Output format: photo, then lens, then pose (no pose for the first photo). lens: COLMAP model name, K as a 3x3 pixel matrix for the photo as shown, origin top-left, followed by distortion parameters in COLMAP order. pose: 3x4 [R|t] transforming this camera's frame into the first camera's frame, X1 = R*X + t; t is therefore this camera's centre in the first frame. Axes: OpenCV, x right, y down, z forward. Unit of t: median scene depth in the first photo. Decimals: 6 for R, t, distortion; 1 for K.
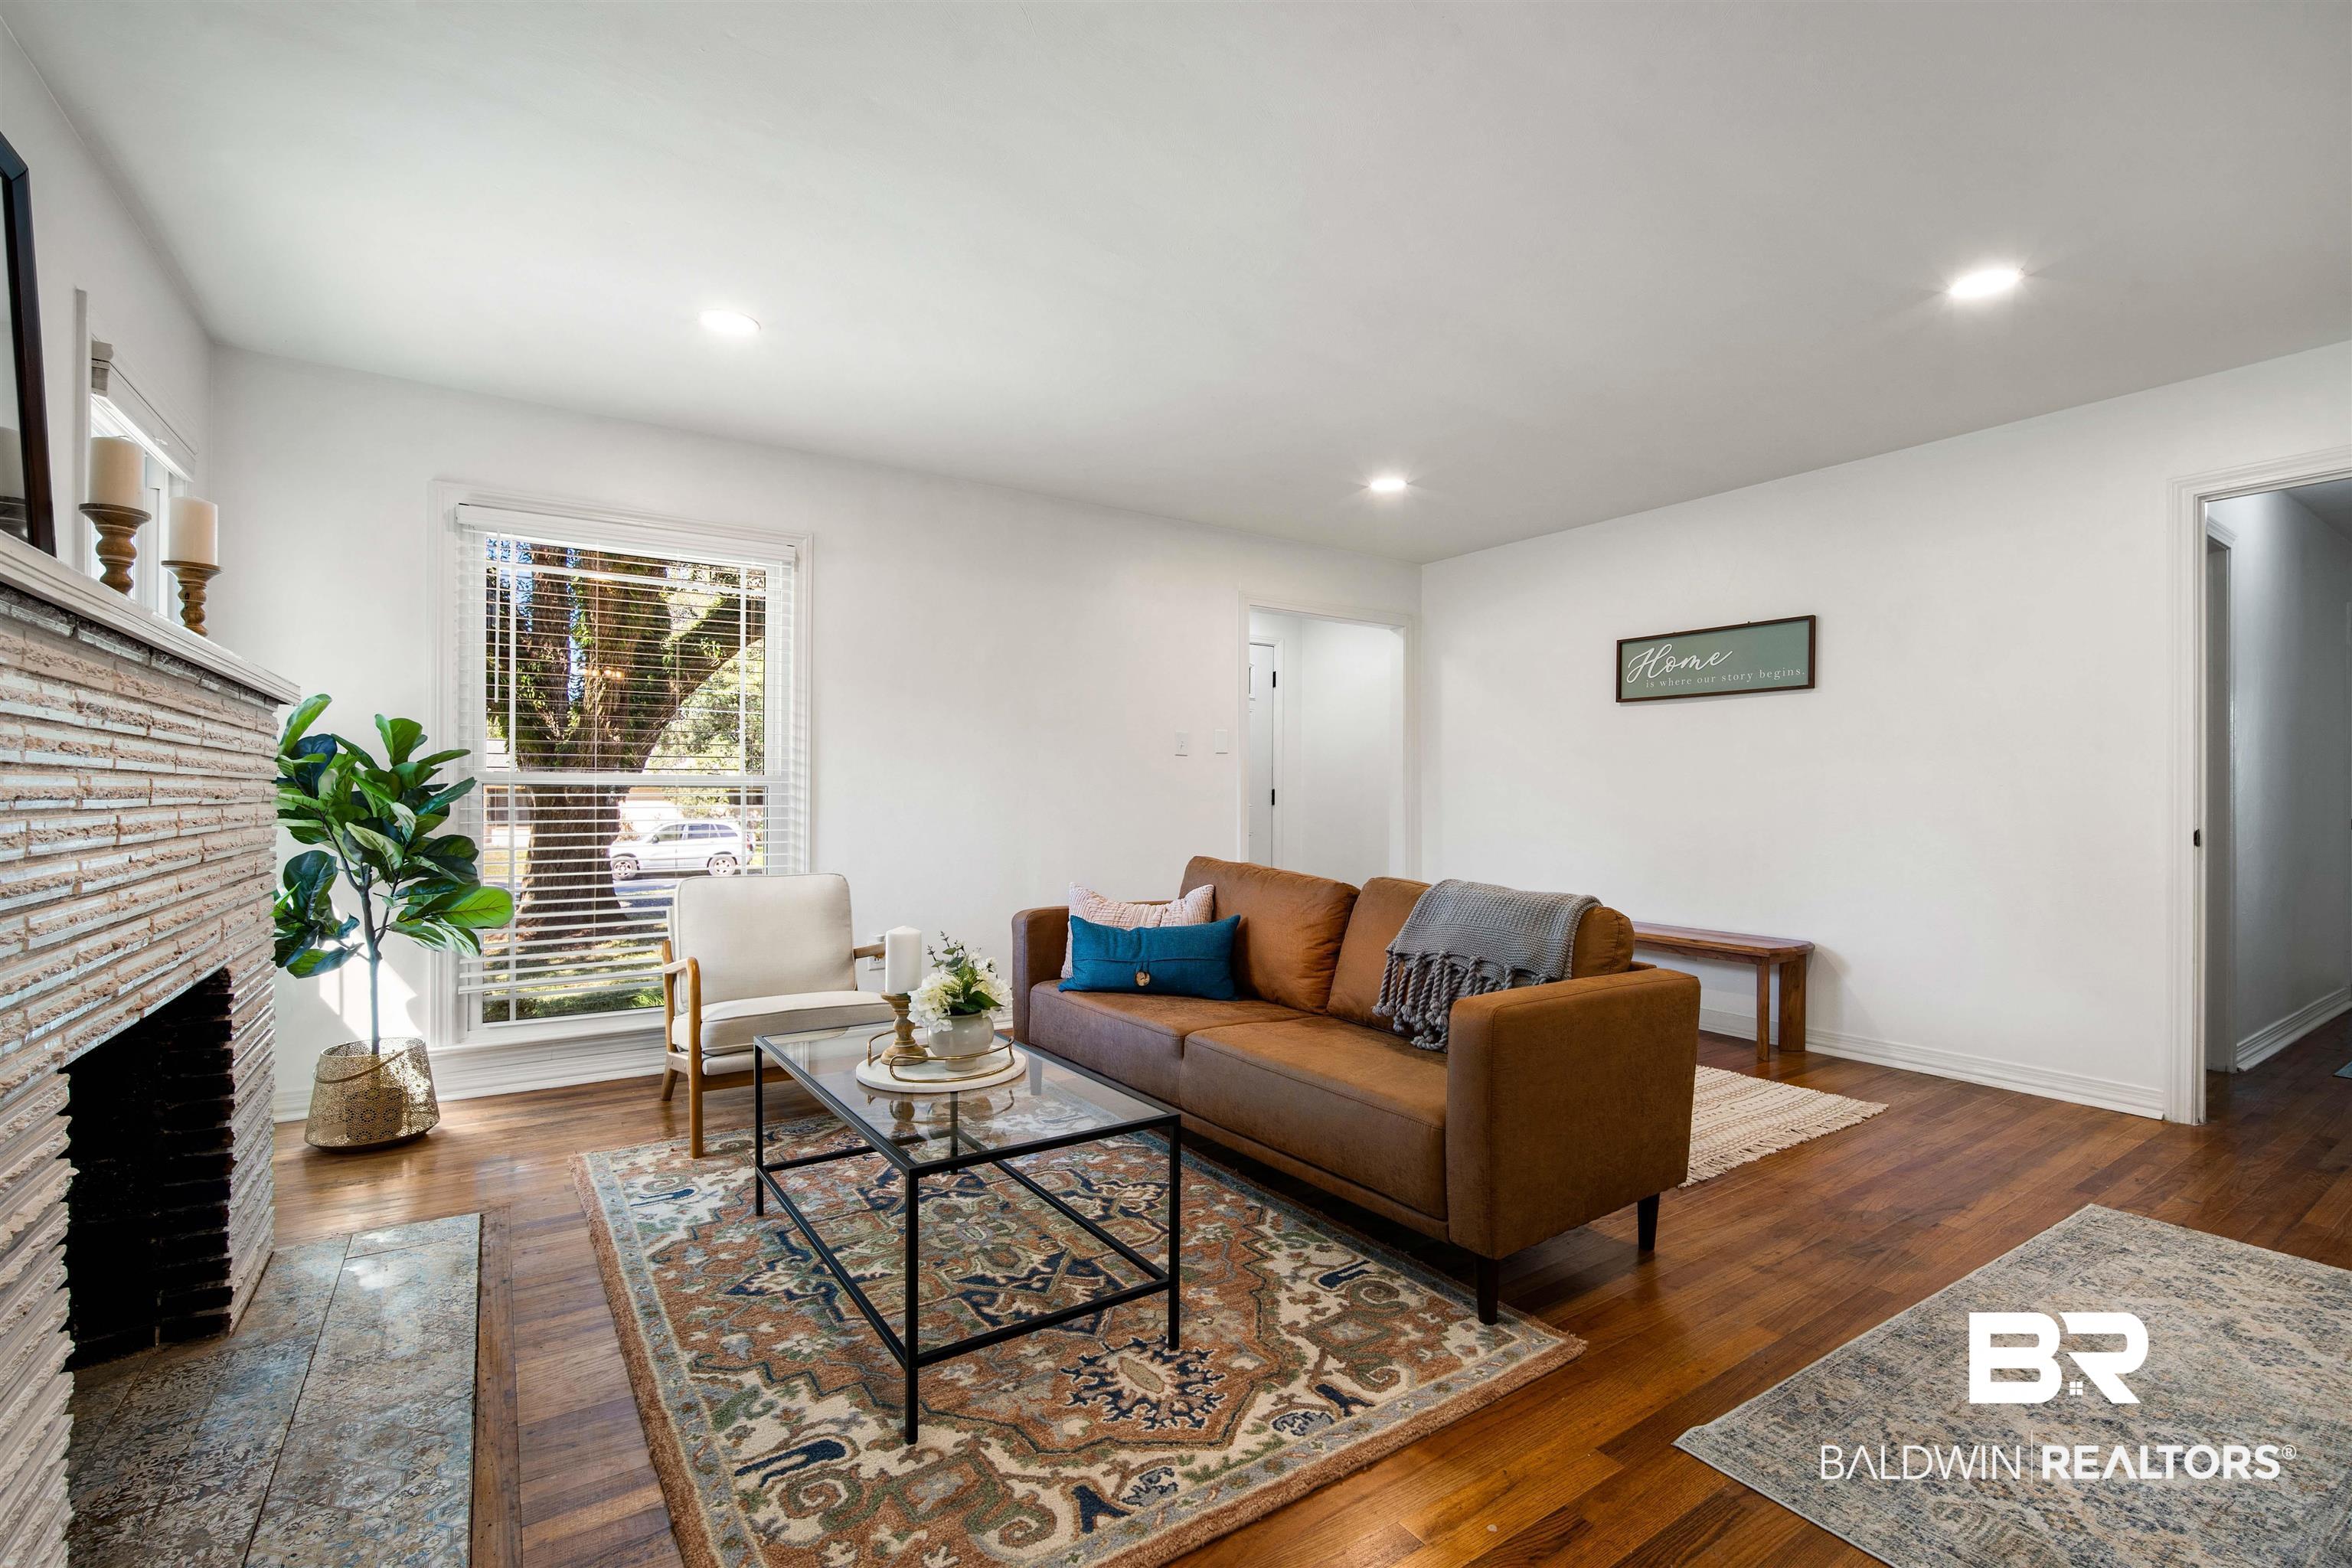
lens RADIAL K [[1031.1, 0, 1182.7], [0, 1031.1, 787.4], [0, 0, 1]] dist [-0.007023, 0.000994]
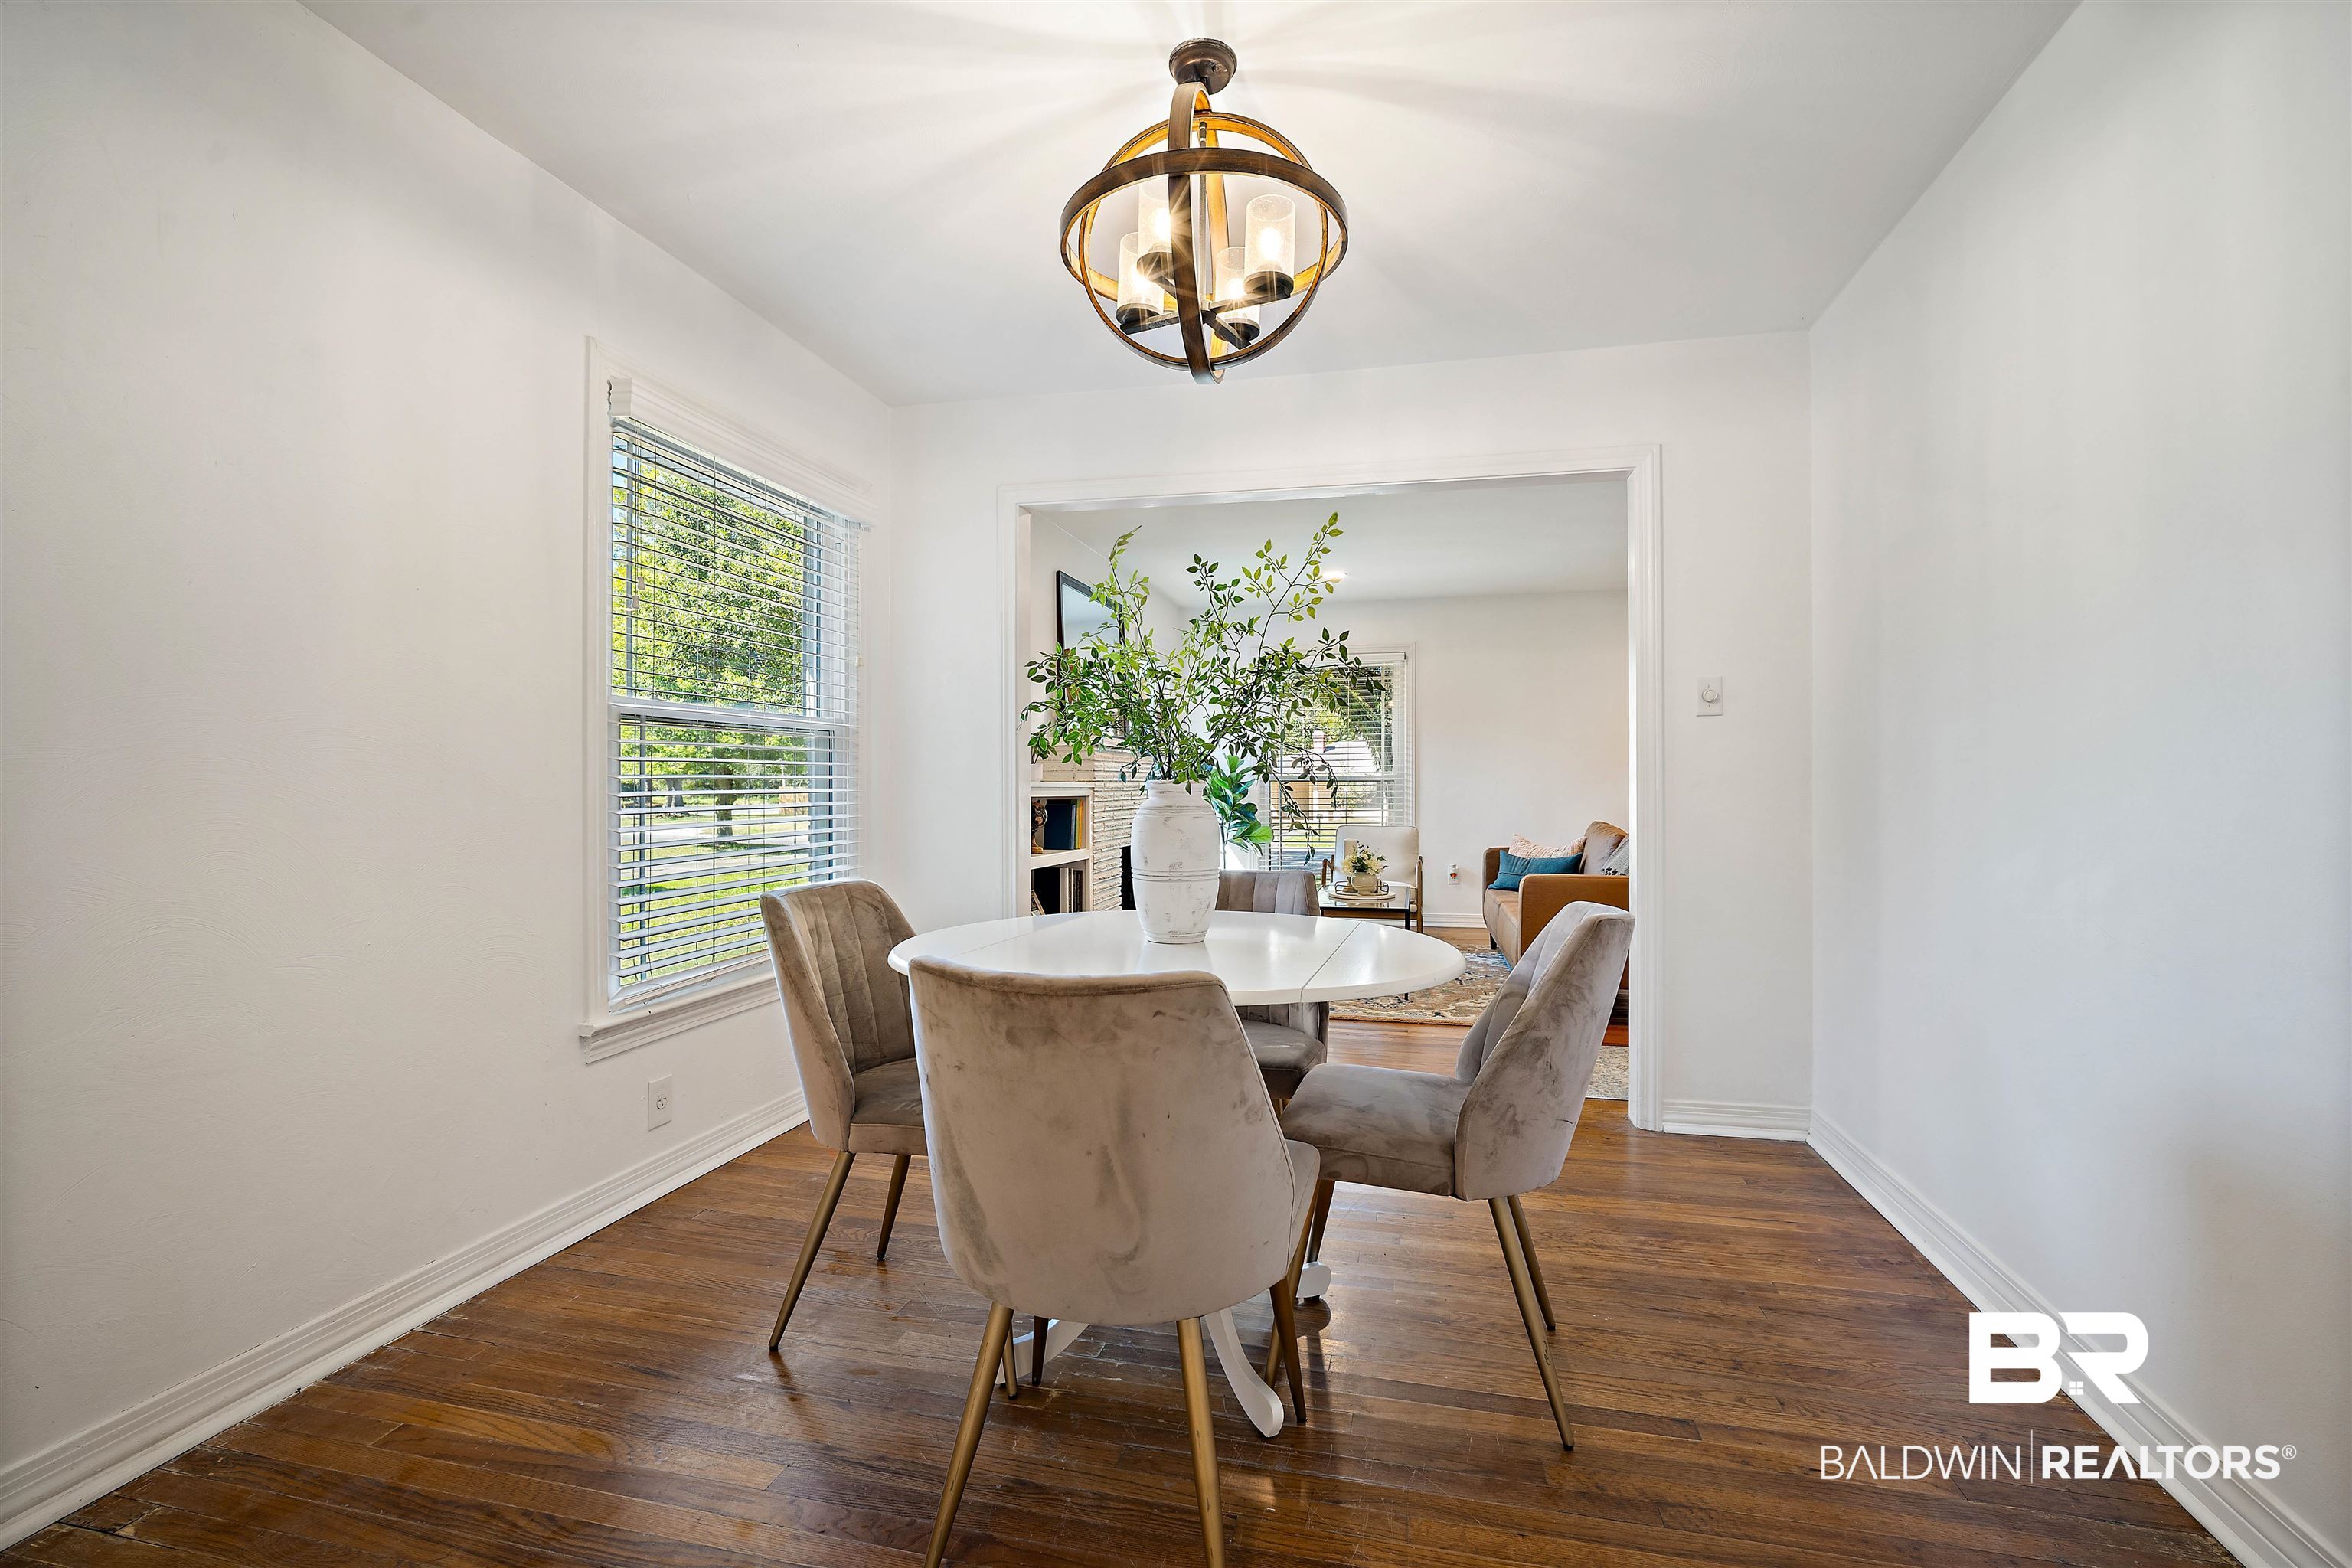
lens RADIAL K [[1031.1, 0, 1183.7], [0, 1031.1, 788.3], [0, 0, 1]] dist [-0.007023, 0.000994]
pose [[0.670964, -0.004891, -0.741474, 1.634876], [0.013872, 0.999886, 0.005957, -0.005497], [0.741361, -0.014283, 0.670955, -1.204604]]
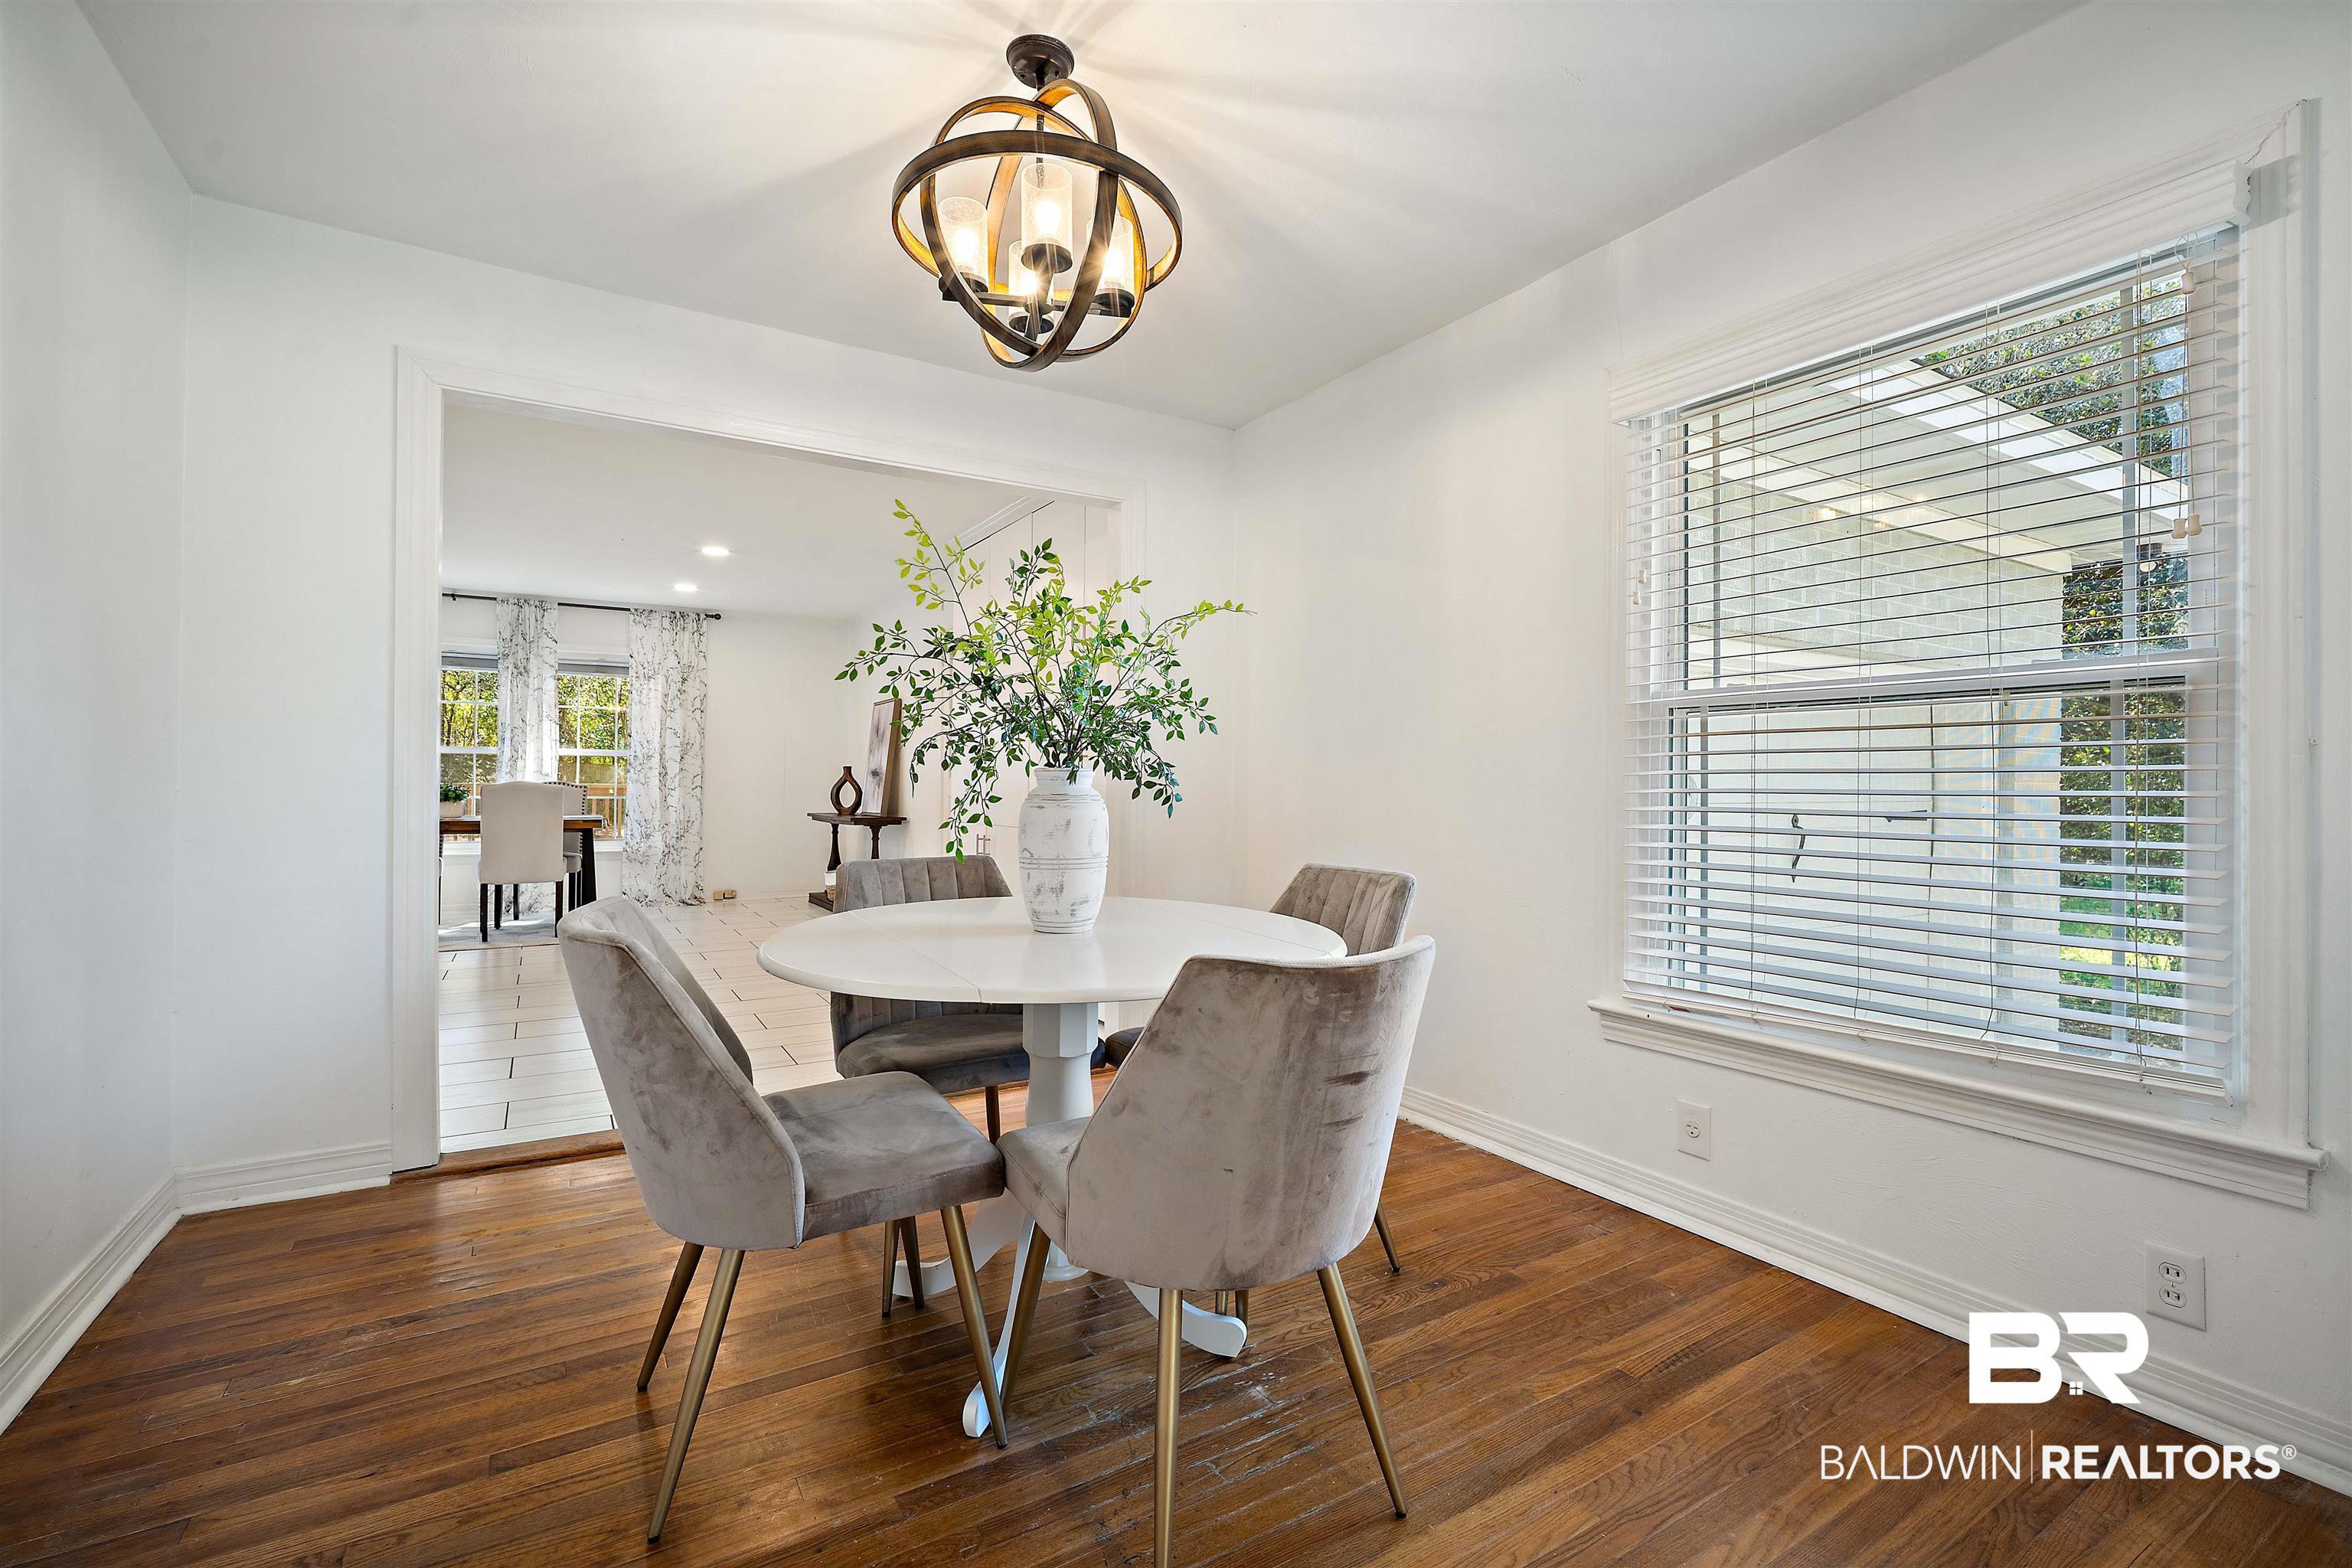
lens RADIAL K [[1031.1, 0, 1189.6], [0, 1031.1, 773.7], [0, 0, 1]] dist [-0.007023, 0.000994]
pose [[-0.999196, -0.016875, 0.036366, 0.672242], [-0.017583, 0.999661, -0.019213, 0.015595], [-0.036029, -0.019837, -0.999154, 0.559770]]
